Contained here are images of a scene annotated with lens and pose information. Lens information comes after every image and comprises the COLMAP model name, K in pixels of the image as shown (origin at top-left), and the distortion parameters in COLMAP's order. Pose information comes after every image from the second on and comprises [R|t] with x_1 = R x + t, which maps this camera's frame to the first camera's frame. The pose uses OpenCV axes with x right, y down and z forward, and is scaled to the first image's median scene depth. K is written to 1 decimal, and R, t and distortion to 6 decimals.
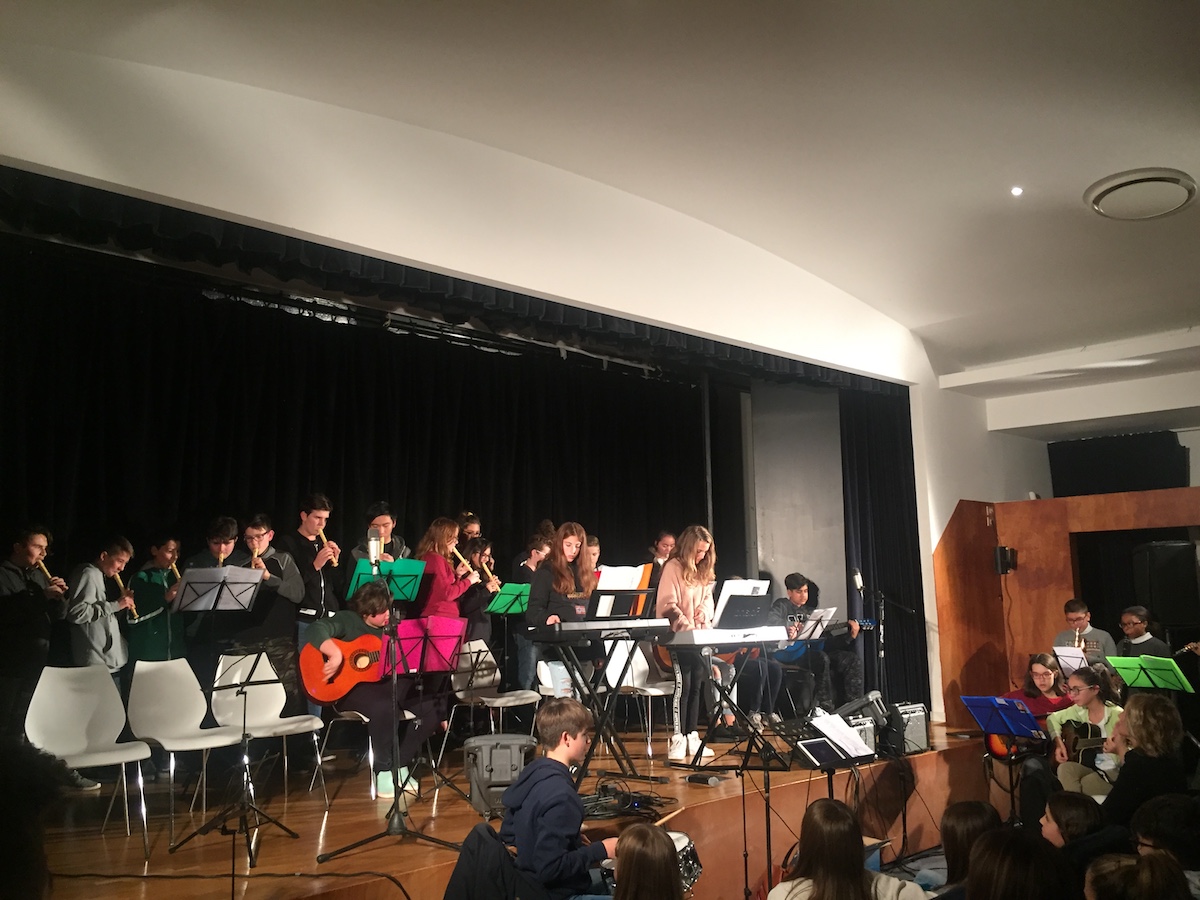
lens RADIAL K [[1044.7, 0, 600.0], [0, 1044.7, 450.0], [0, 0, 1]] dist [0.085589, -0.124894]
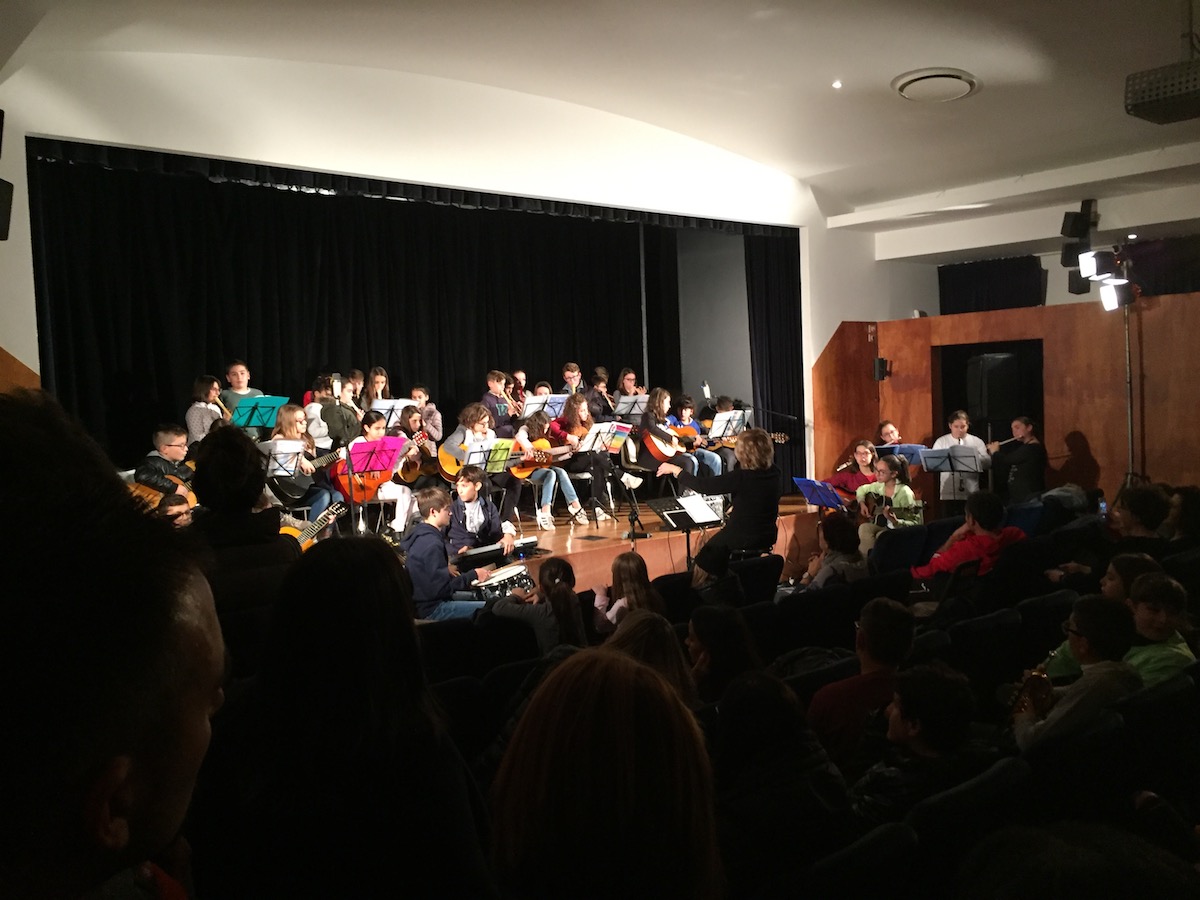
lens RADIAL K [[1007.5, 0, 600.8], [0, 1007.5, 471.5], [0, 0, 1]] dist [0.042187, -0.001372]
pose [[0.998403, -0.014786, -0.054529, 0.122485], [0.026483, 0.975026, 0.220507, -0.049687], [0.049907, -0.221599, 0.973860, -0.198341]]
